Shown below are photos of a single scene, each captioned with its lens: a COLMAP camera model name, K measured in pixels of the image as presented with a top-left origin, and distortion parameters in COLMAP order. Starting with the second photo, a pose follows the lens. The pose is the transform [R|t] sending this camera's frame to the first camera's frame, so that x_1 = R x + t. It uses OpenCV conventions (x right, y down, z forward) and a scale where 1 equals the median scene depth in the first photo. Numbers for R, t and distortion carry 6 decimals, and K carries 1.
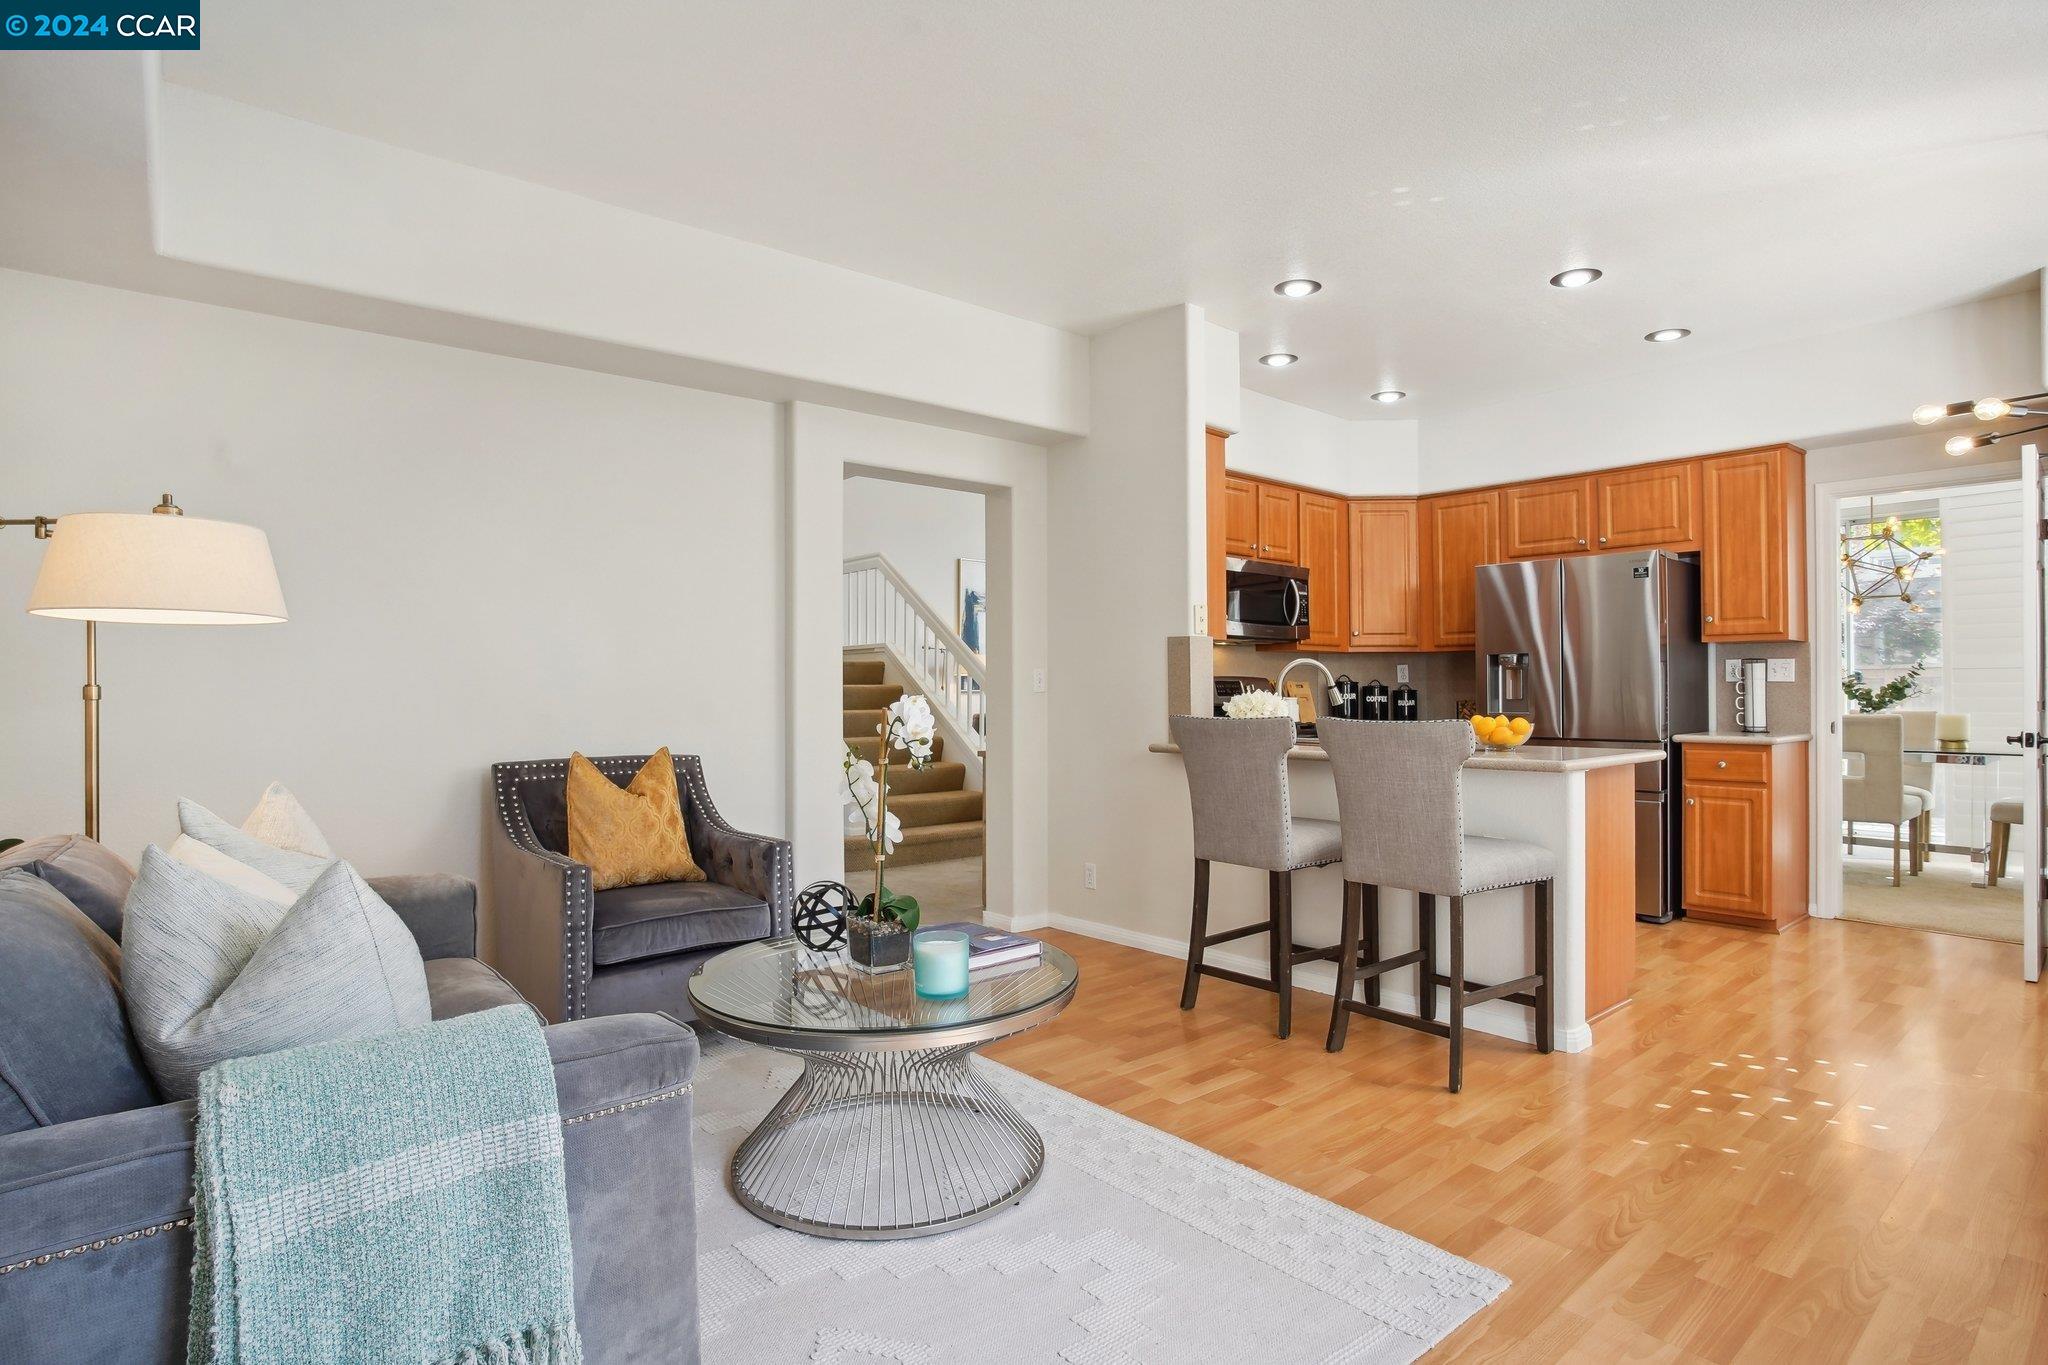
lens RADIAL K [[1071.3, 0, 1024.0], [0, 1071.3, 682.5], [0, 0, 1]] dist [-0.056475, 0.046731]
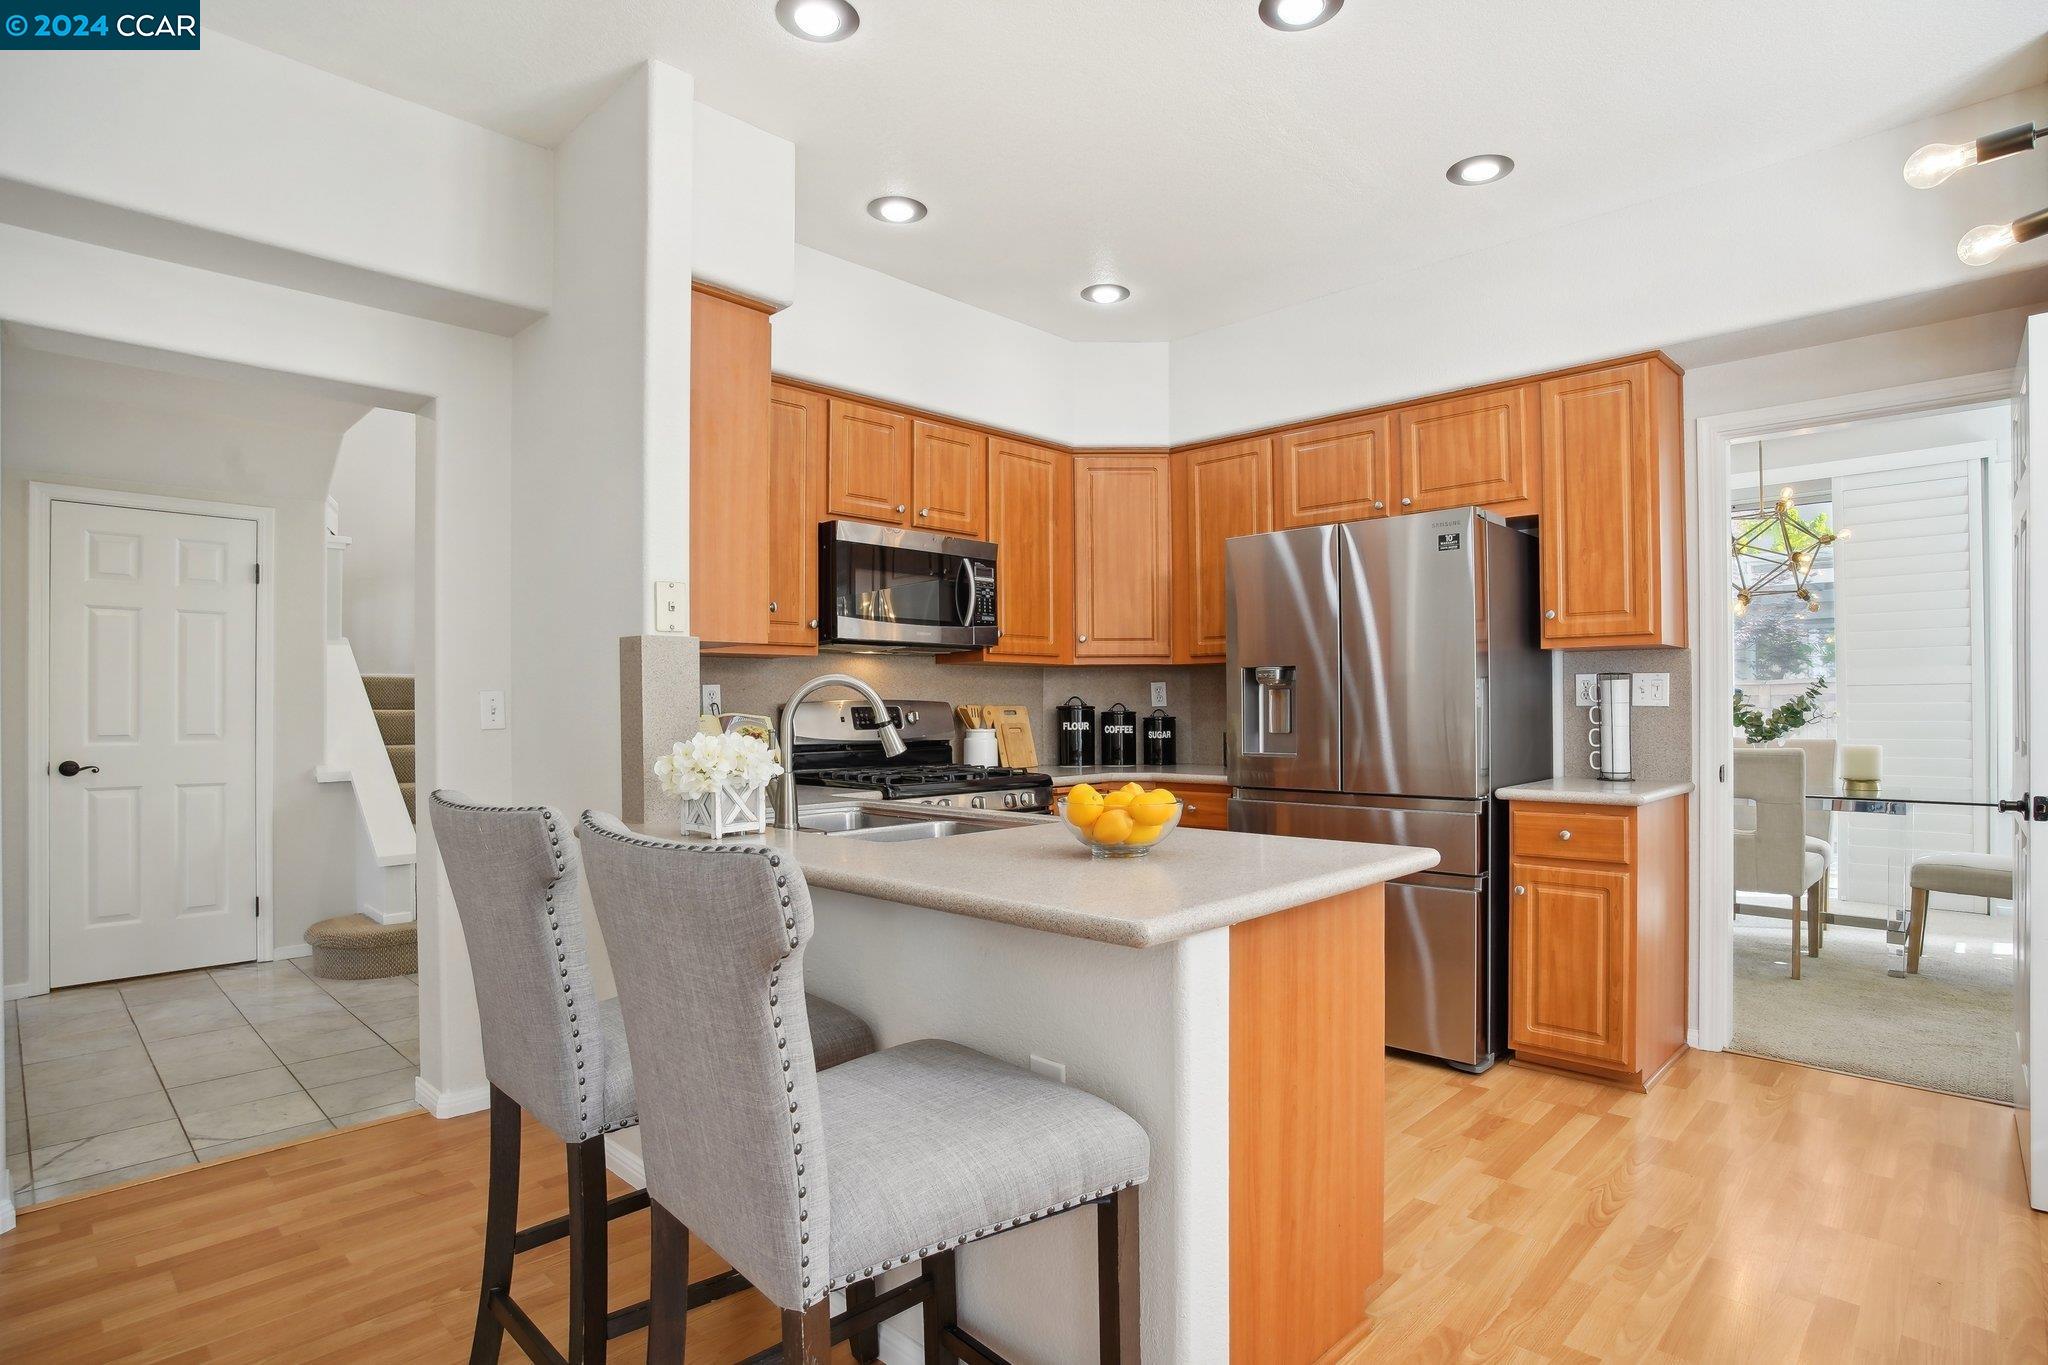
lens RADIAL K [[1036.6, 0, 1025.2], [0, 1036.6, 704.0], [0, 0, 1]] dist [-0.060590, 0.041446]
pose [[0.997475, -0.004193, 0.070891, 0.252308], [0.003775, 0.999975, 0.006041, -0.007565], [-0.070915, -0.005759, 0.997466, 0.348871]]
